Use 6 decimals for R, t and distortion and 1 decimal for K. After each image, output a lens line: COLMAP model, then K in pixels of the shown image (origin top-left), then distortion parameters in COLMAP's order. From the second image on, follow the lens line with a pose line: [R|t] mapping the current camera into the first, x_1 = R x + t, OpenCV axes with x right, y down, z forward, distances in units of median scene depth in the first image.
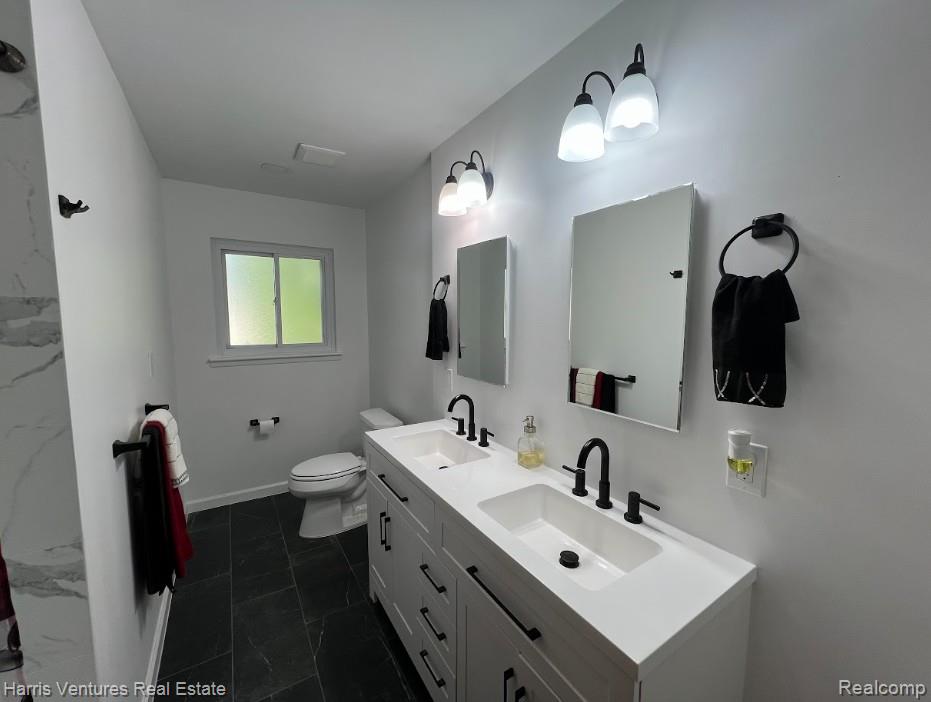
lens RADIAL K [[373.6, 0, 465.0], [0, 373.6, 350.8], [0, 0, 1]] dist [-0.003697, 0.000472]
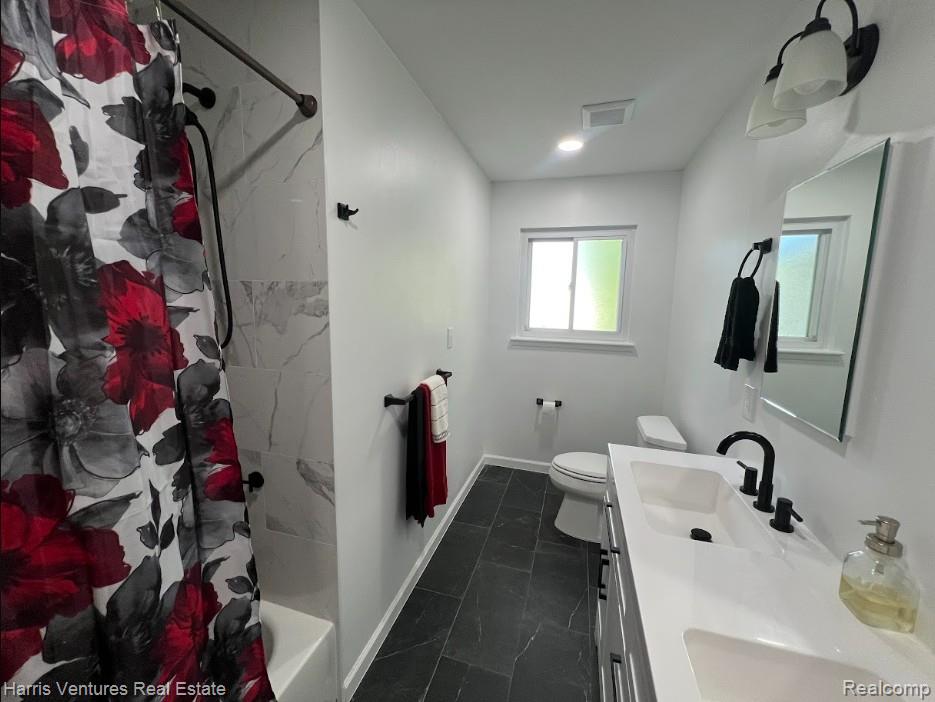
lens RADIAL K [[372.8, 0, 467.5], [0, 372.8, 350.2], [0, 0, 1]] dist [-0.005461, 0.001310]
pose [[0.654555, 0.112160, -0.747648, 0.122028], [-0.087564, 0.993526, 0.072385, -0.017875], [0.750926, 0.018087, 0.660139, 0.234625]]
